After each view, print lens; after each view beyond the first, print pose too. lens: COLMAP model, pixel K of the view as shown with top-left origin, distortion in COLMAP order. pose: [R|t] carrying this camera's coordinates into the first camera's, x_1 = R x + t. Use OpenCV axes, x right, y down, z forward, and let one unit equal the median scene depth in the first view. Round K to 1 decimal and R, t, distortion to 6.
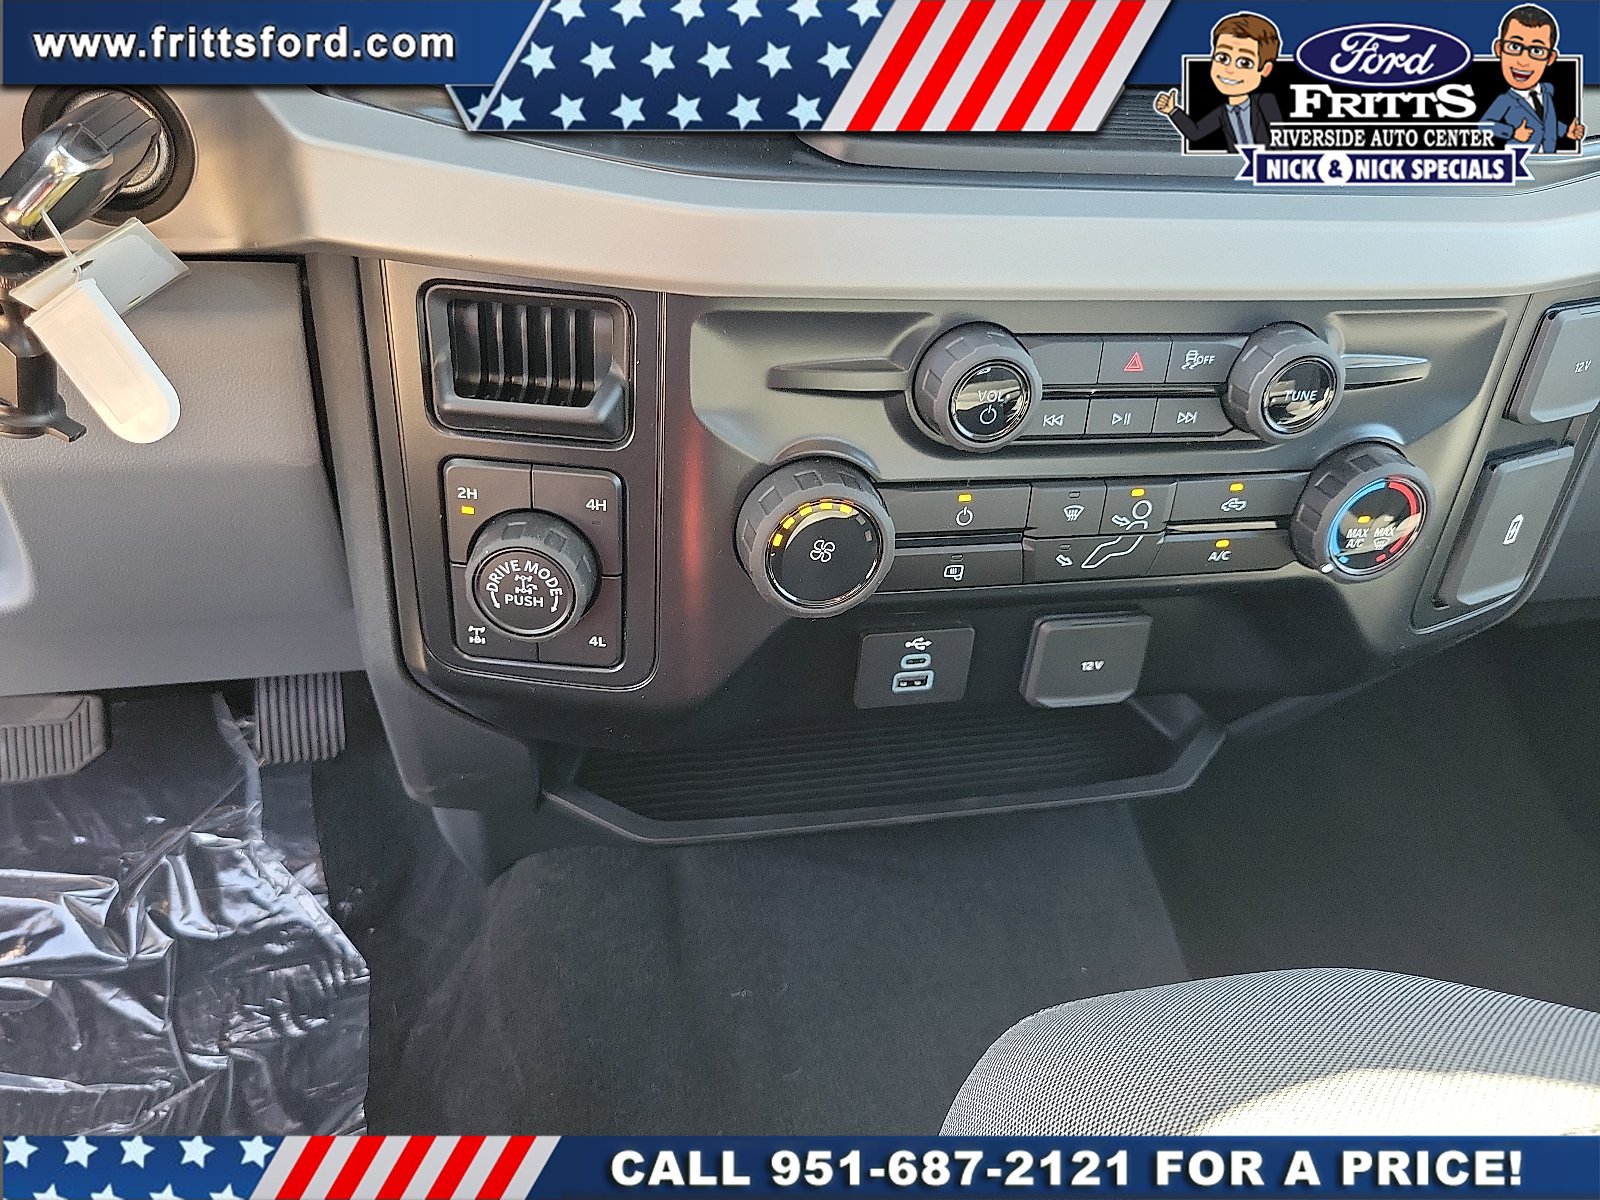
lens RADIAL K [[1205.8, 0, 801.6], [0, 1205.8, 596.8], [0, 0, 1]] dist [0.005763, -0.007461]
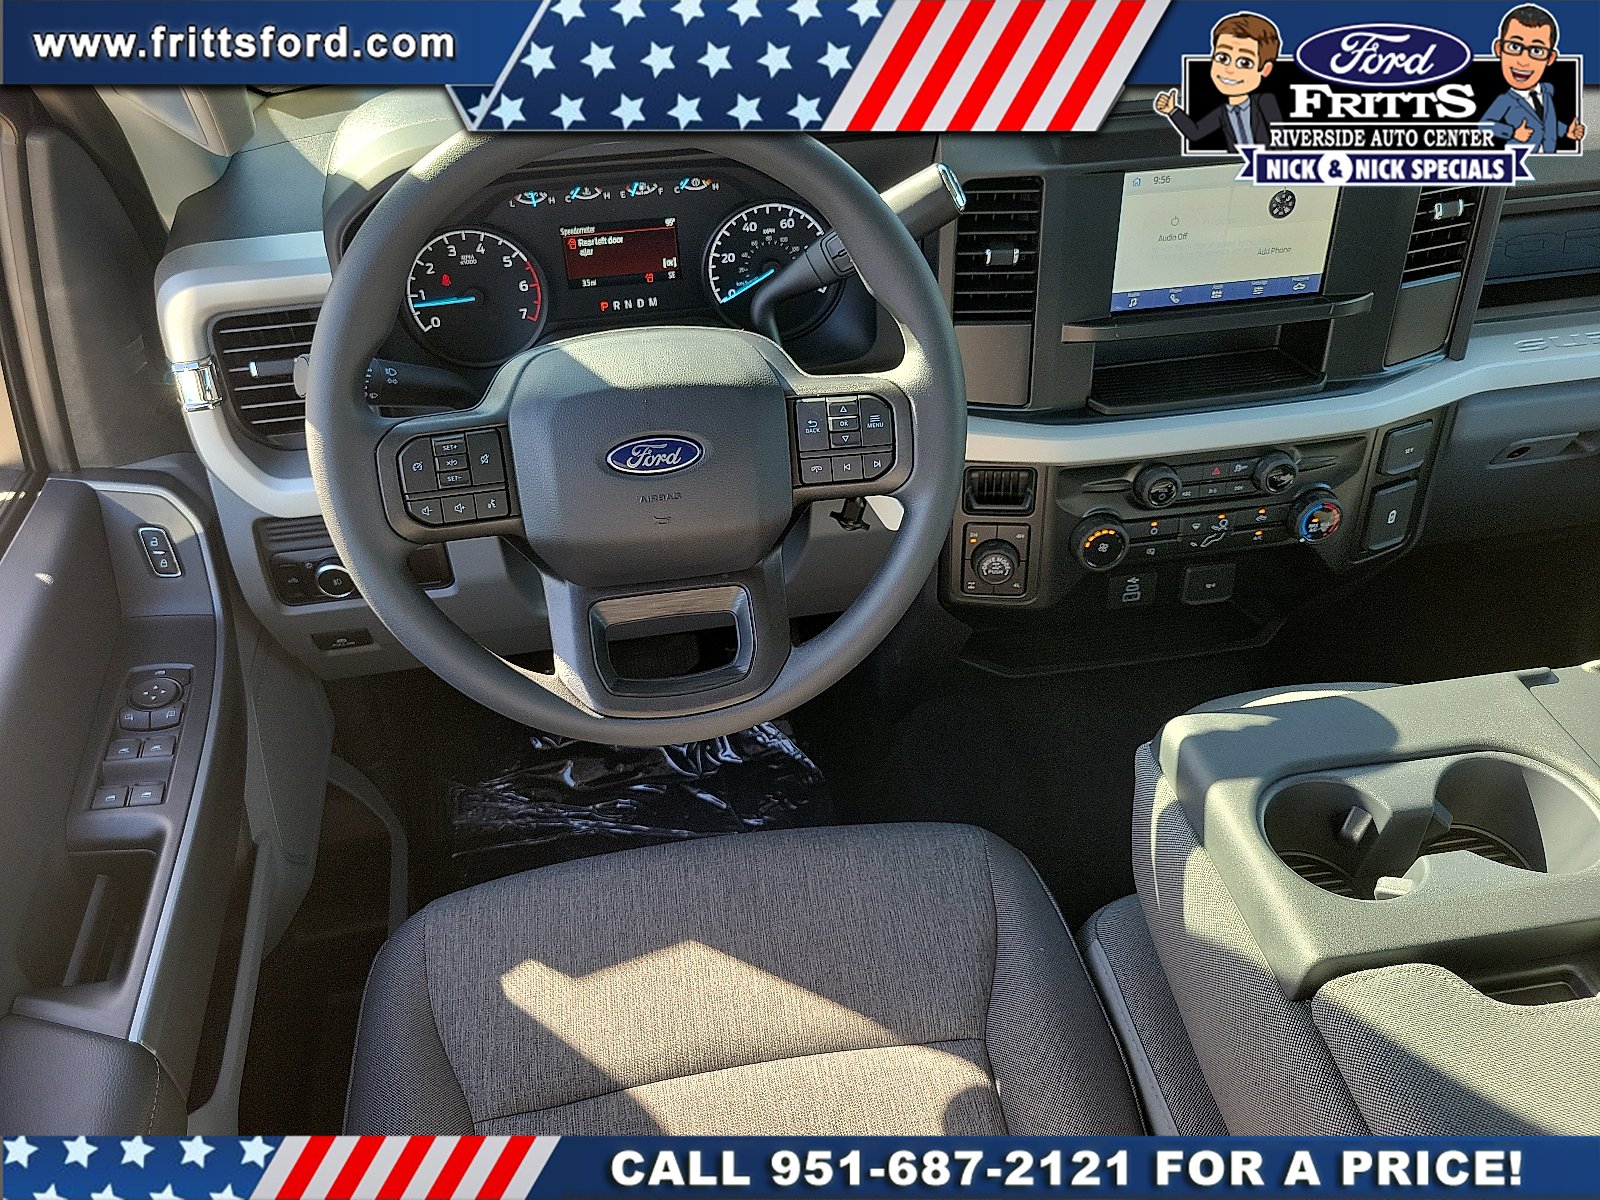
lens RADIAL K [[1205.8, 0, 801.2], [0, 1205.8, 592.7], [0, 0, 1]] dist [0.005763, -0.007461]
pose [[0.991467, -0.057044, -0.117215, -0.318760], [0.060370, 0.997862, 0.025024, -0.041274], [0.115537, -0.031886, 0.992791, -1.661957]]
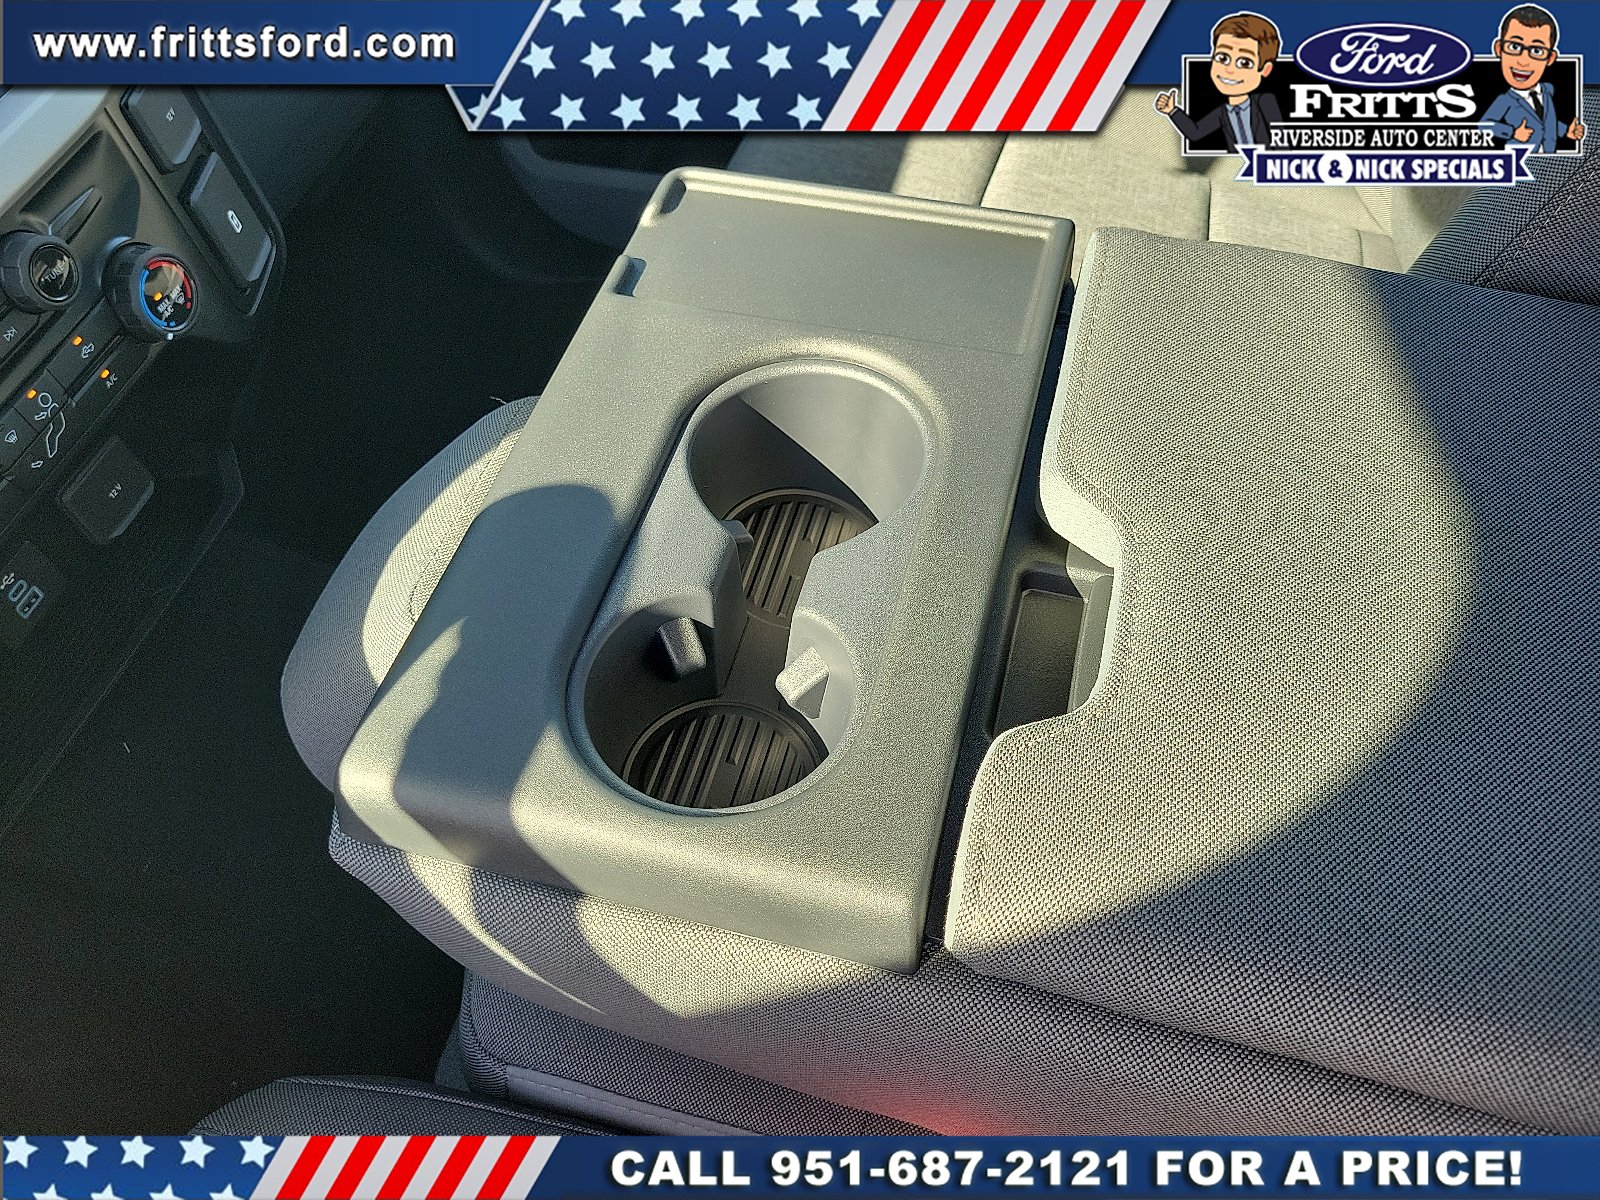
lens RADIAL K [[1205.8, 0, 799.2], [0, 1205.8, 605.5], [0, 0, 1]] dist [0.005763, -0.007461]
pose [[0.458918, -0.779634, 0.426104, -0.100674], [0.600172, 0.625651, 0.498352, -0.093825], [-0.655125, 0.027033, 0.755037, -0.629596]]
